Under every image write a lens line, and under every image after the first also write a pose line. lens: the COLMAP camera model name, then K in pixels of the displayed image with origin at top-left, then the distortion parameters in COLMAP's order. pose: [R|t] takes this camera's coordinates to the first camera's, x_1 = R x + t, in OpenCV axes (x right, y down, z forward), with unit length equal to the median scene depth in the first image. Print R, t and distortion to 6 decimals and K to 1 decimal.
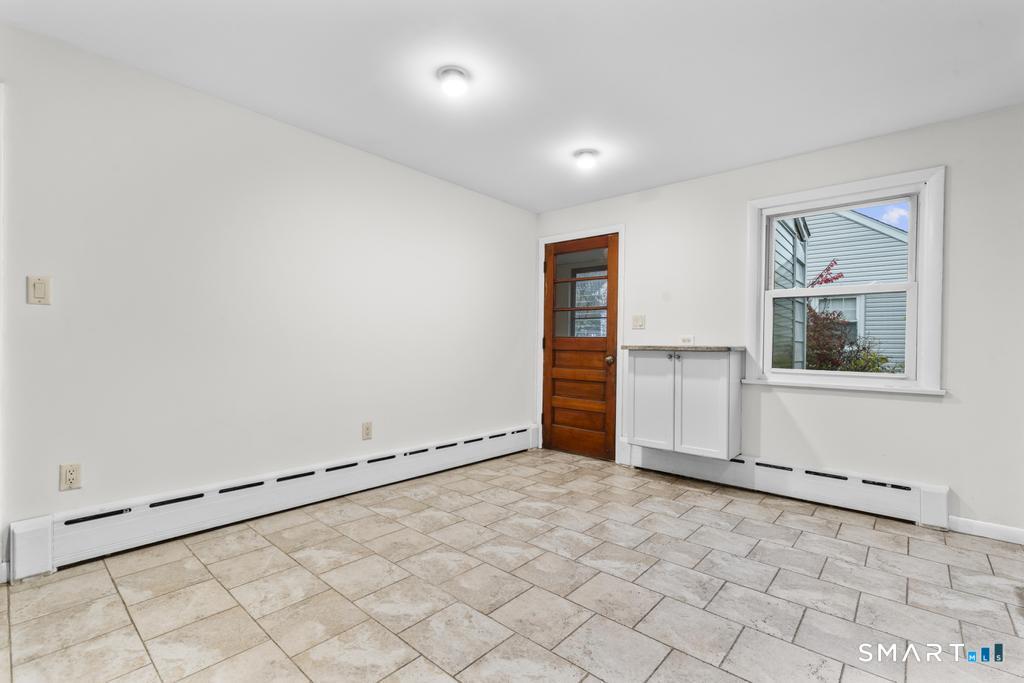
lens RADIAL K [[458.4, 0, 509.0], [0, 458.4, 347.5], [0, 0, 1]] dist [-0.009908, 0.005786]
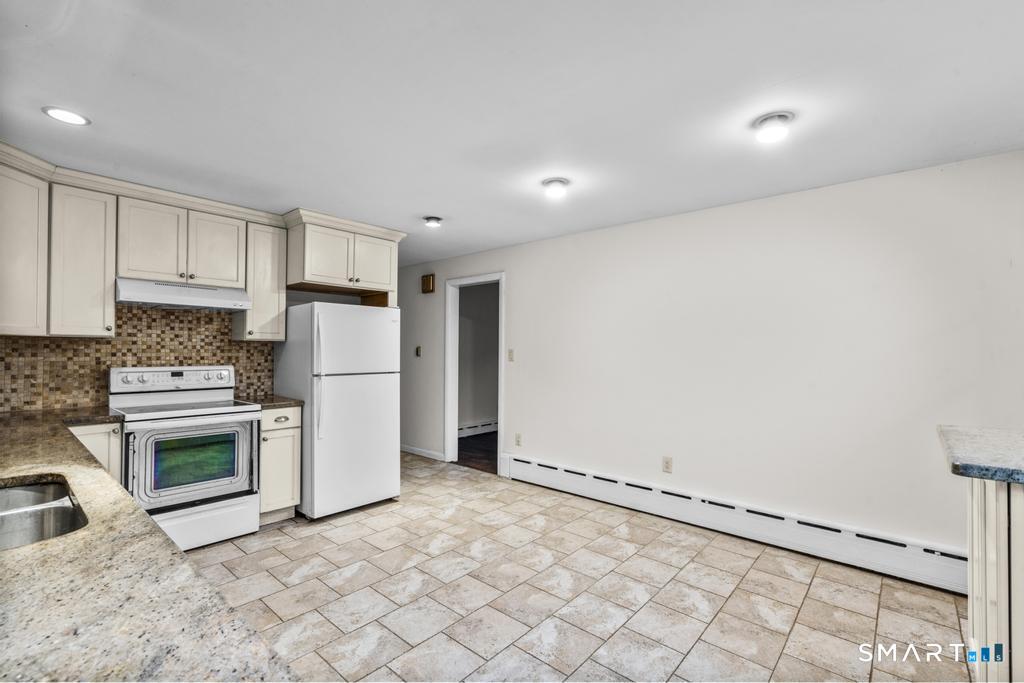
lens RADIAL K [[458.4, 0, 509.0], [0, 458.4, 347.5], [0, 0, 1]] dist [-0.009908, 0.005786]
pose [[0.002040, -0.015297, -0.999881, 0.981367], [-0.014127, 0.999783, -0.015325, -0.097179], [0.999898, 0.014156, 0.001823, 0.745359]]
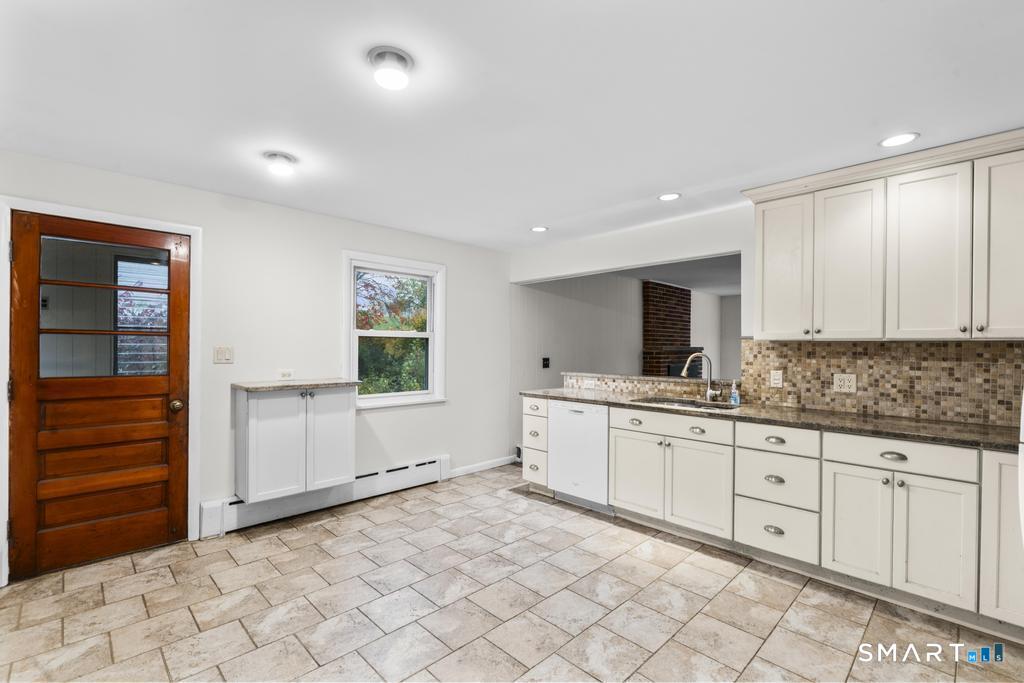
lens RADIAL K [[458.4, 0, 509.0], [0, 458.4, 347.5], [0, 0, 1]] dist [-0.009908, 0.005786]
pose [[0.073356, -0.013721, 0.997211, -0.731295], [-0.000391, 0.999905, 0.013786, -0.118775], [-0.997306, -0.001401, 0.073344, 0.642659]]
